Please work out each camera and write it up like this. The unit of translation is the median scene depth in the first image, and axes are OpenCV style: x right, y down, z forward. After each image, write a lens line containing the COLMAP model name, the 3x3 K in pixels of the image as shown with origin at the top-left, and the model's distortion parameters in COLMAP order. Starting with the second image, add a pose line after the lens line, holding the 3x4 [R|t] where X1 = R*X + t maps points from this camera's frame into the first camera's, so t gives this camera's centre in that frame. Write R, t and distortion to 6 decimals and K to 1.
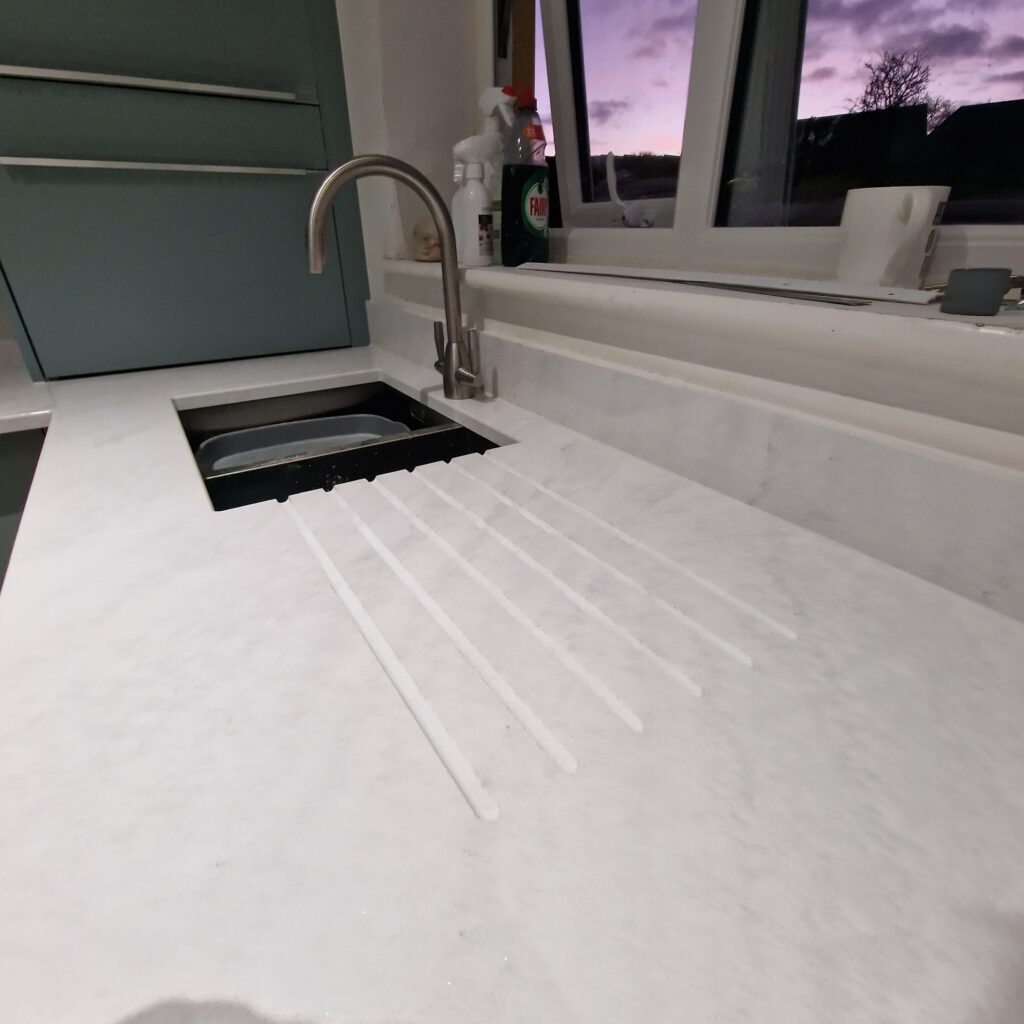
lens RADIAL K [[563.8, 0, 512.8], [0, 563.8, 522.1], [0, 0, 1]] dist [0.003817, -0.000939]
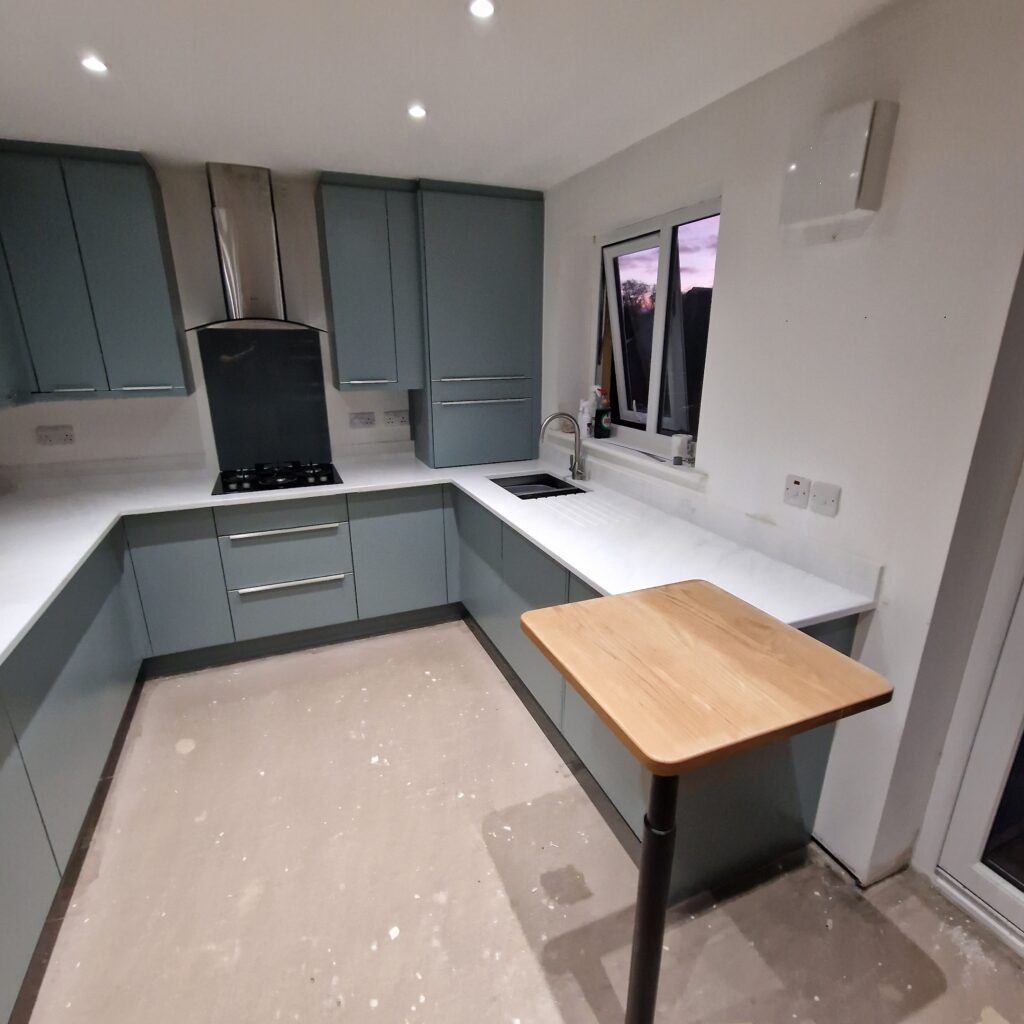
lens RADIAL K [[563.8, 0, 512.8], [0, 563.8, 522.1], [0, 0, 1]] dist [0.003817, -0.000939]
pose [[0.984886, 0.056518, -0.163720, 0.075159], [-0.083285, 0.983343, -0.161554, 0.532600], [0.151862, 0.172748, 0.973189, -1.999219]]
